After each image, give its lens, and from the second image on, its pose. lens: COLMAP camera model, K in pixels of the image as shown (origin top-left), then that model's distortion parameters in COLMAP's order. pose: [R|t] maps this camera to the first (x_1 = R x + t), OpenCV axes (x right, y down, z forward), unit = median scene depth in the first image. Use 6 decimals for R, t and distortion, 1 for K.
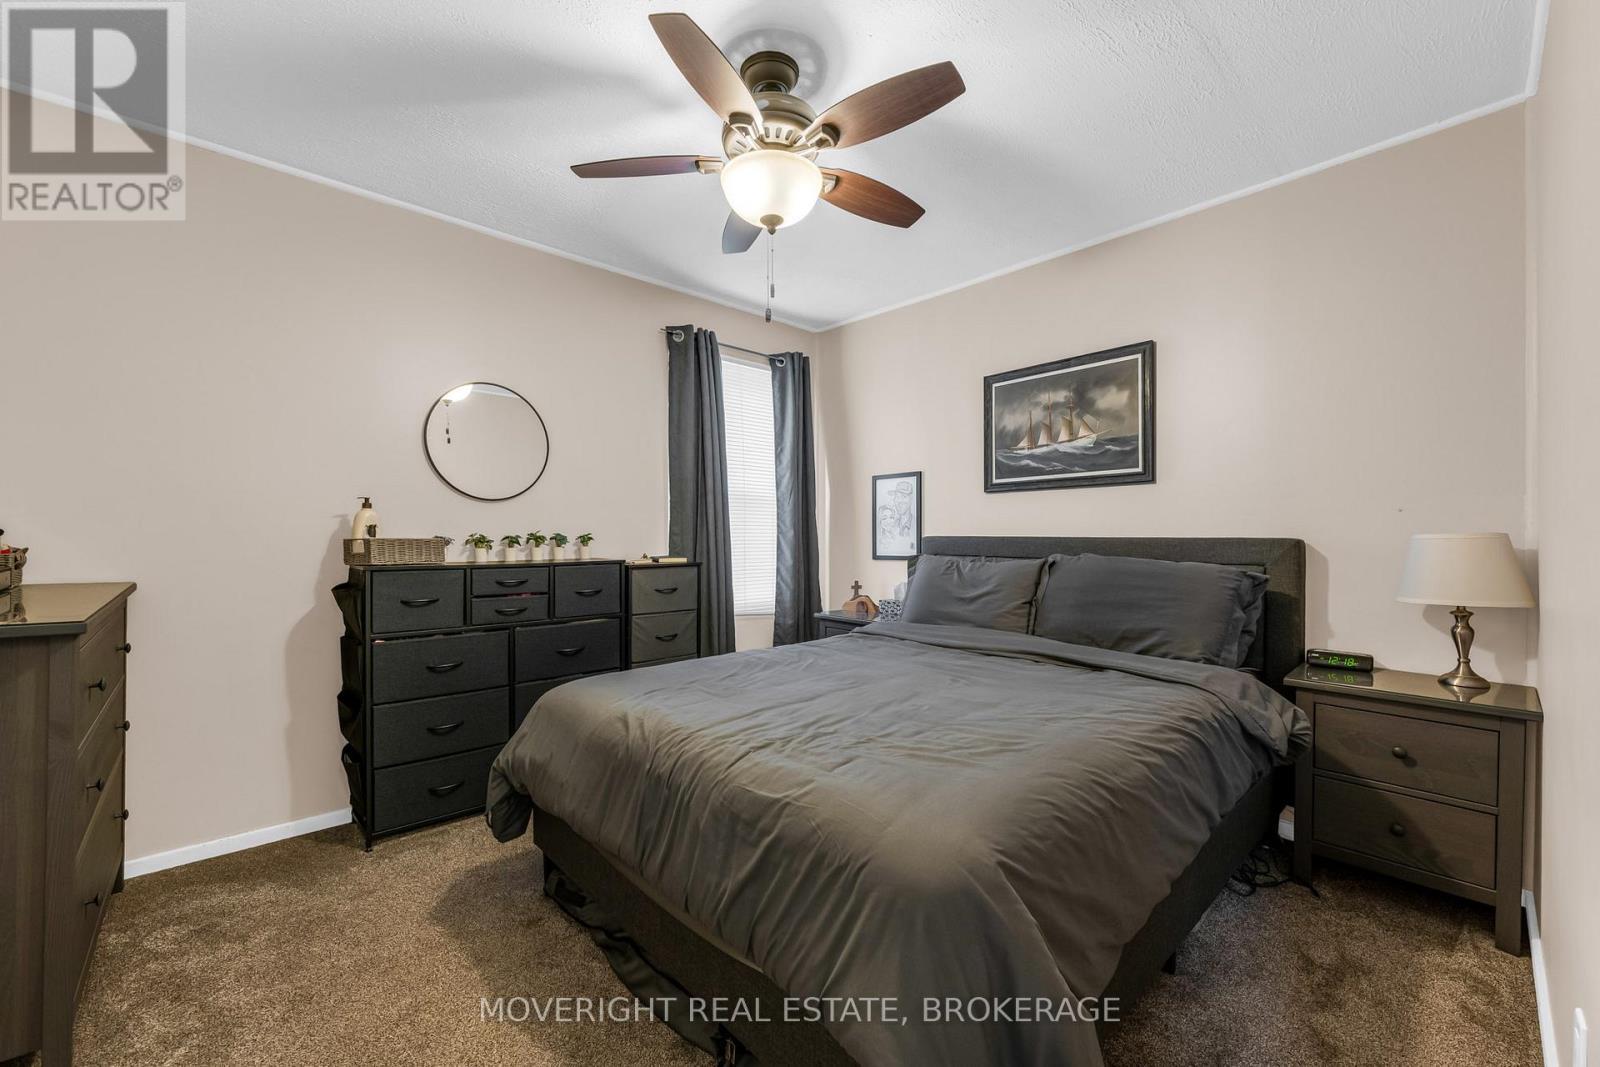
lens RADIAL K [[632.1, 0, 800.0], [0, 632.1, 533.5], [0, 0, 1]] dist [-0.001594, -0.000072]
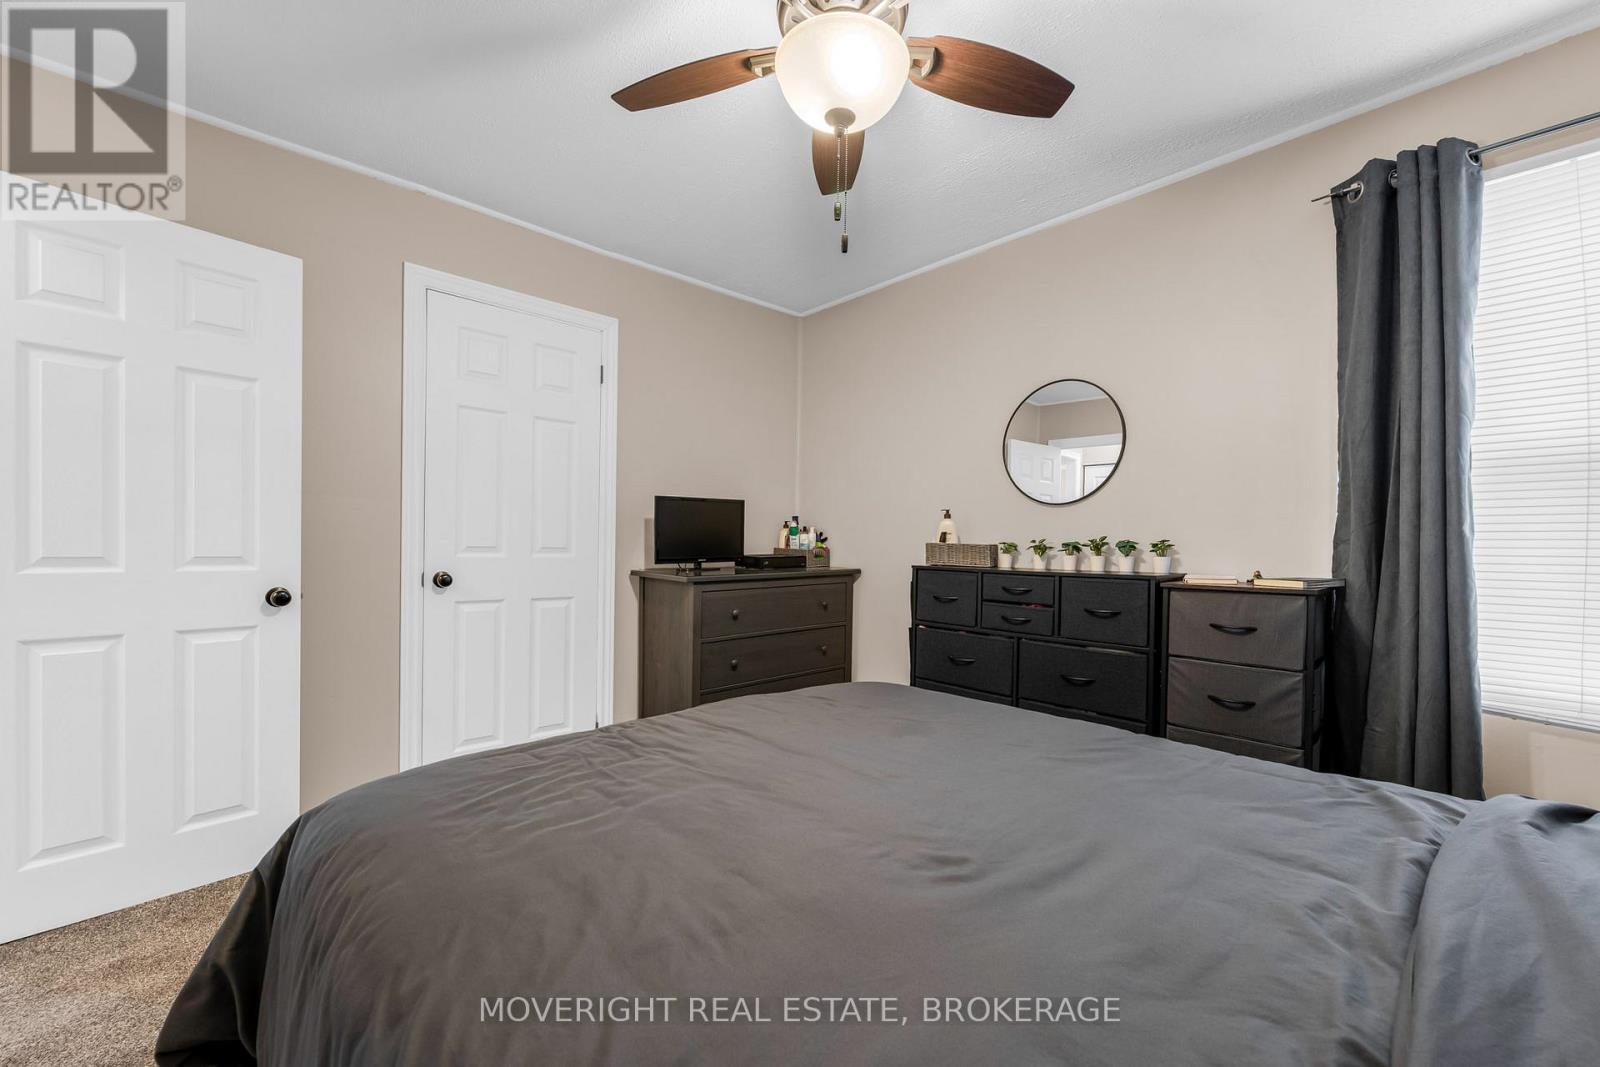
lens RADIAL K [[632.1, 0, 800.0], [0, 632.1, 533.5], [0, 0, 1]] dist [-0.001594, -0.000072]
pose [[-0.004105, -0.026697, -0.999635, 0.412484], [-0.019170, 0.999462, -0.026614, 0.020664], [0.999808, 0.019054, -0.004614, 0.571791]]
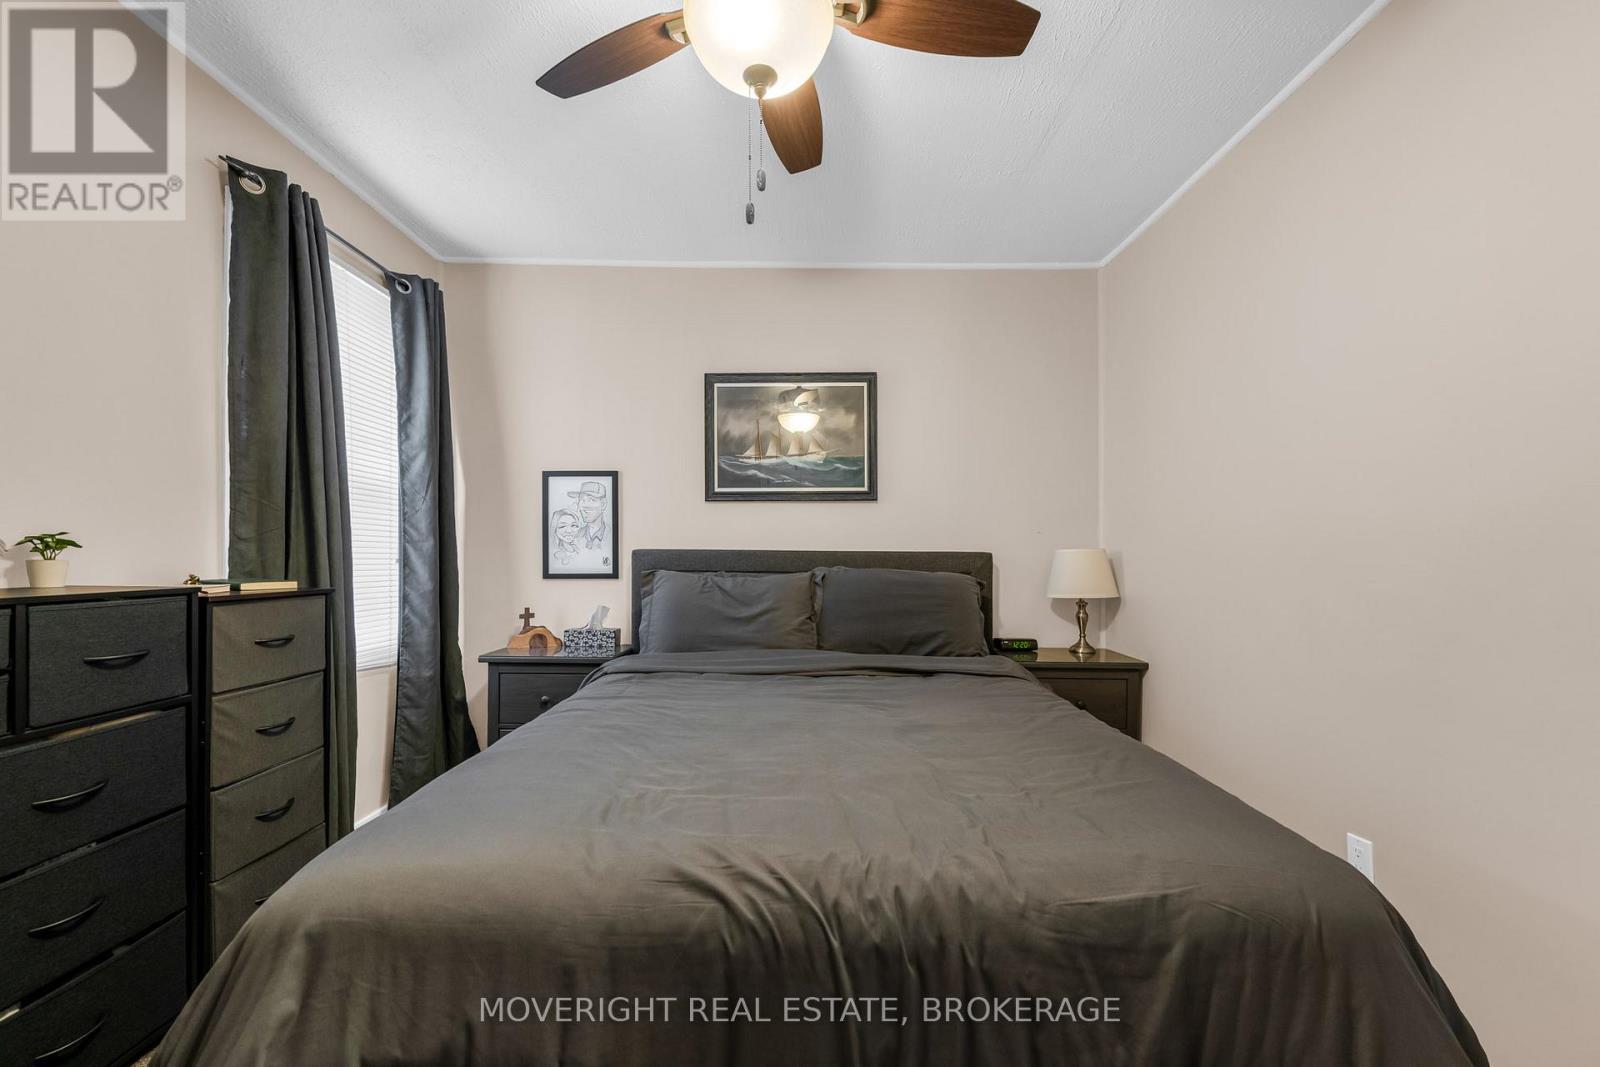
lens RADIAL K [[642.8, 0, 799.3], [0, 642.8, 555.5], [0, 0, 1]] dist [0.002936, 0.000196]
pose [[0.681595, 0.005057, 0.731712, -0.310249], [-0.007120, 0.999975, -0.000279, 0.012869], [-0.731695, -0.005020, 0.681614, 0.291303]]
